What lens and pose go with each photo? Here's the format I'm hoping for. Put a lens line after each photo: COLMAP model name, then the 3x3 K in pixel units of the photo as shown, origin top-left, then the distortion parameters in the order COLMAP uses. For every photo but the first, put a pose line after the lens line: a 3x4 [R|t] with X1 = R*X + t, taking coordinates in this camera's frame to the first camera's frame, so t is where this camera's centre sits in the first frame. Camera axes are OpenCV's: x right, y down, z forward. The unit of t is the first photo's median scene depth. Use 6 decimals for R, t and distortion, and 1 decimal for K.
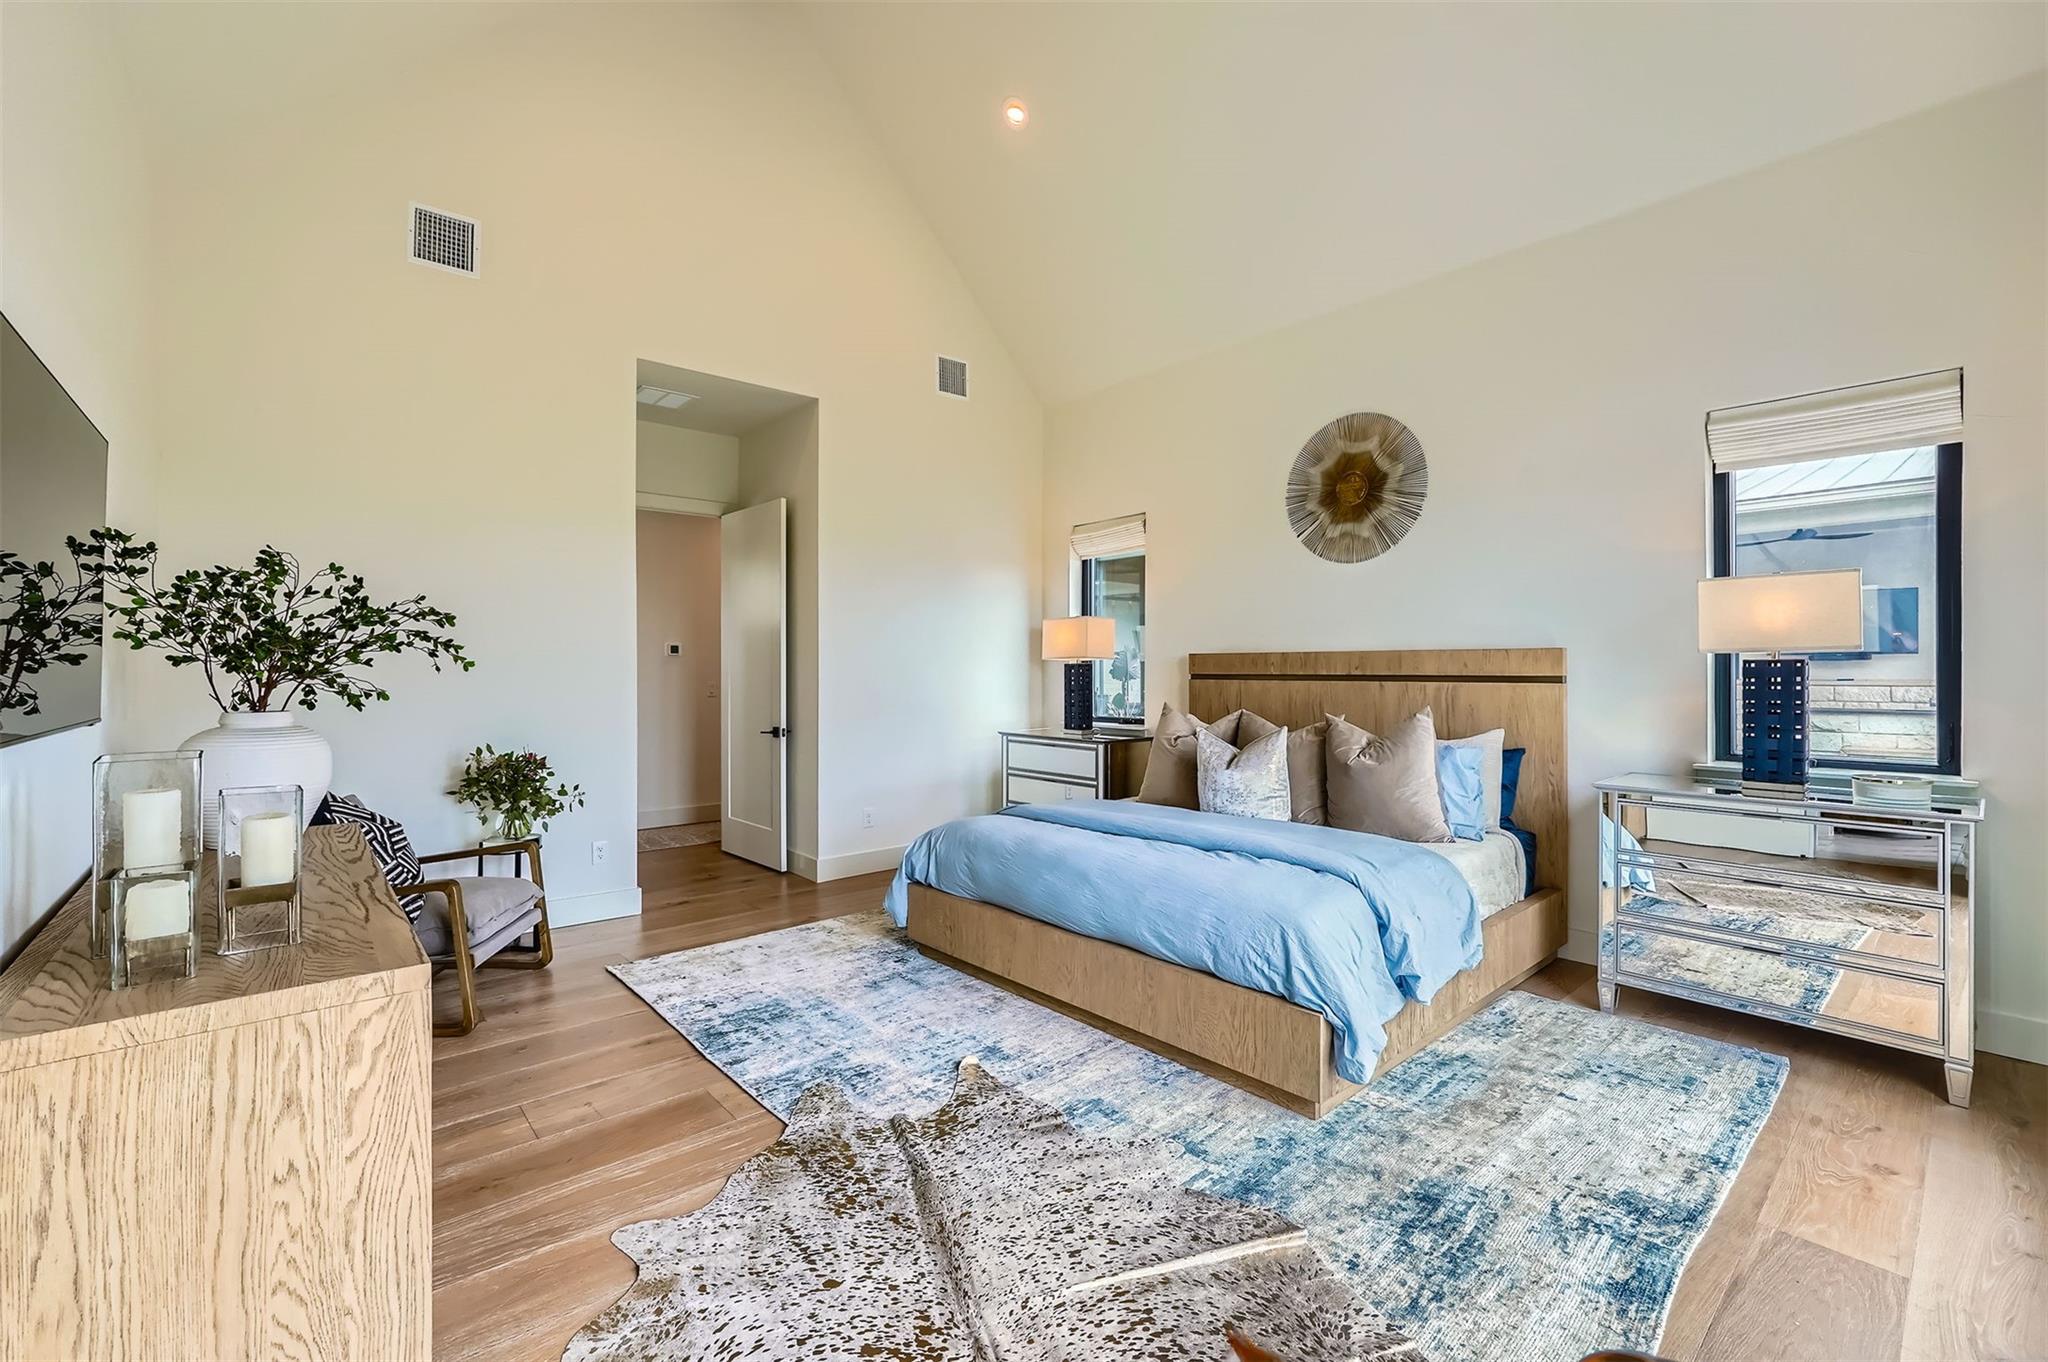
lens RADIAL K [[865.2, 0, 1019.5], [0, 865.2, 665.8], [0, 0, 1]] dist [-0.004602, 0.000532]
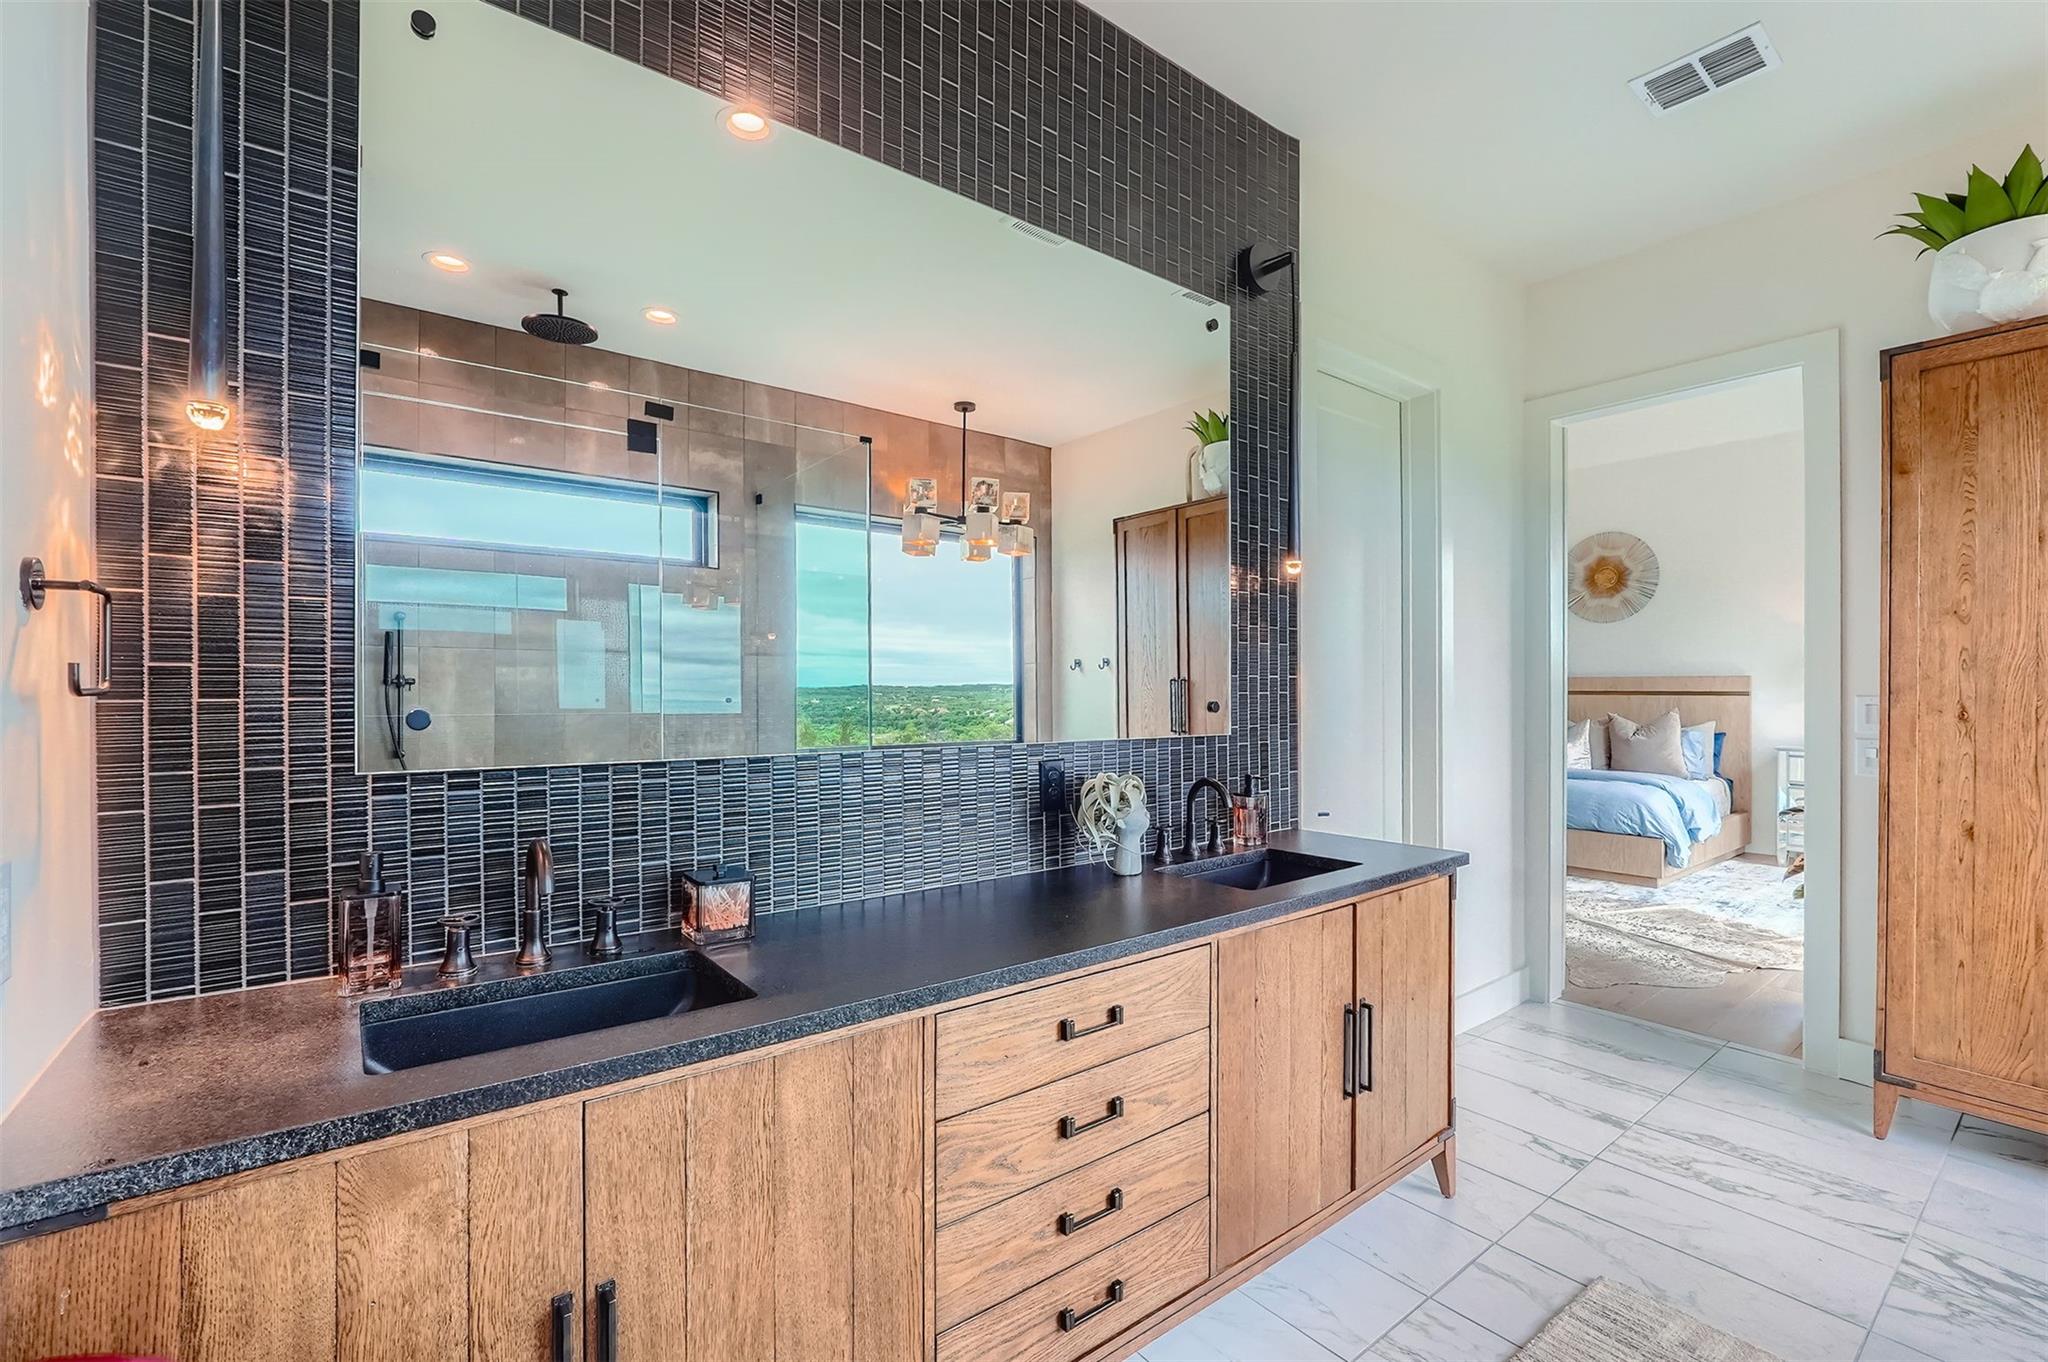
lens RADIAL K [[865.2, 0, 1029.9], [0, 865.2, 686.7], [0, 0, 1]] dist [-0.004602, 0.000532]
pose [[0.998241, 0.004914, -0.059081, -0.749847], [-0.004493, 0.999964, 0.007249, -0.004970], [0.059114, -0.006971, 0.998227, -0.867515]]
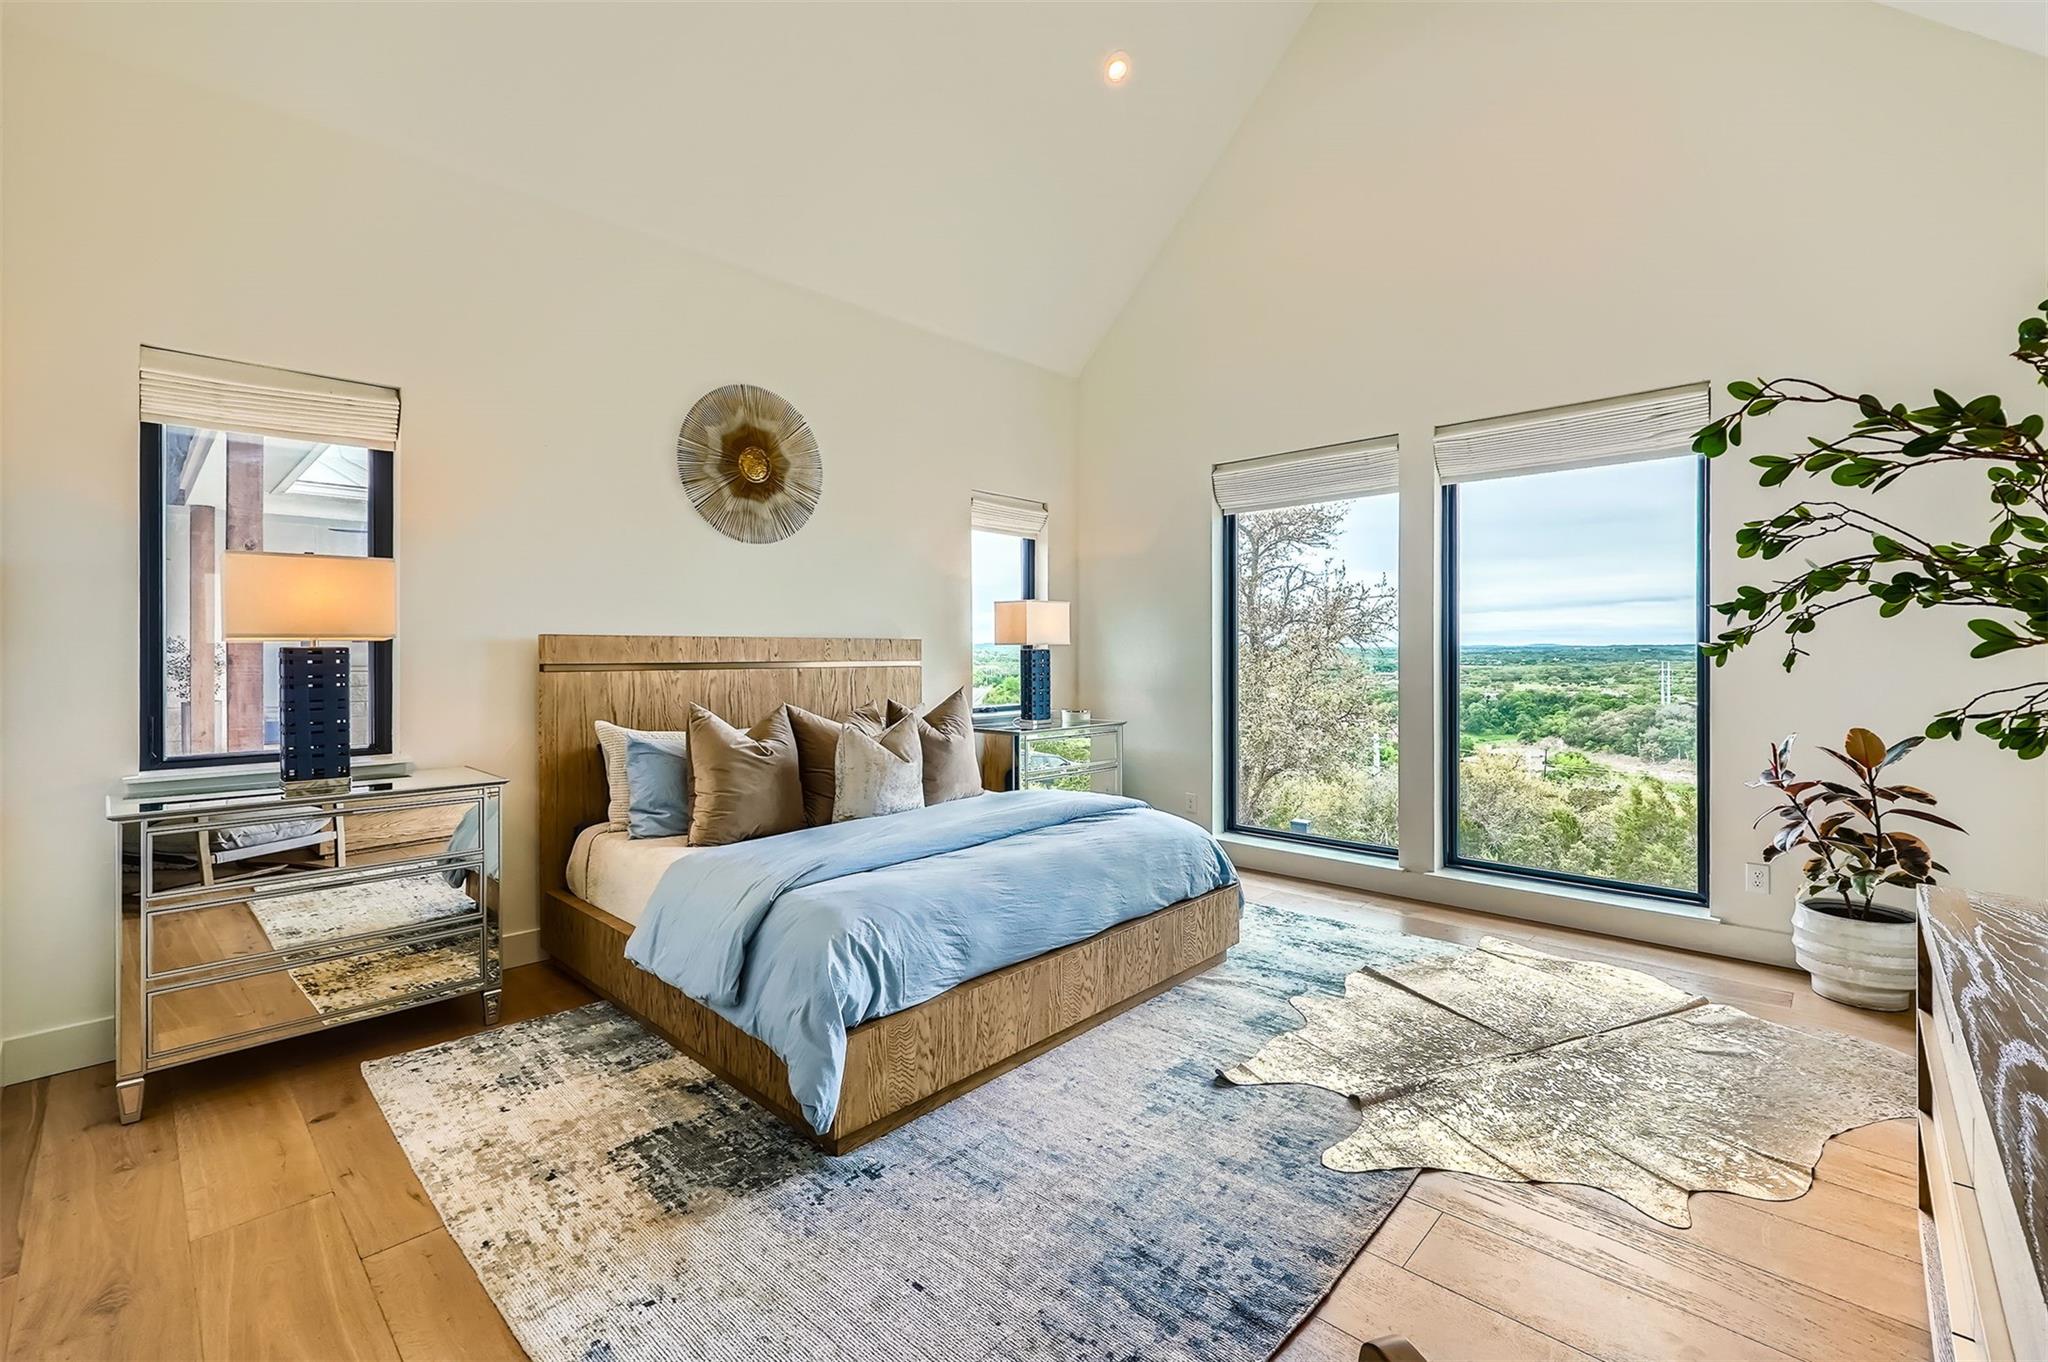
lens RADIAL K [[865.2, 0, 1046.0], [0, 865.2, 651.4], [0, 0, 1]] dist [-0.004602, 0.000532]
pose [[-0.101721, 0.002093, 0.994811, -0.714819], [-0.001322, 0.999997, -0.002240, 0.000902], [-0.994812, -0.001543, -0.101718, 0.947536]]
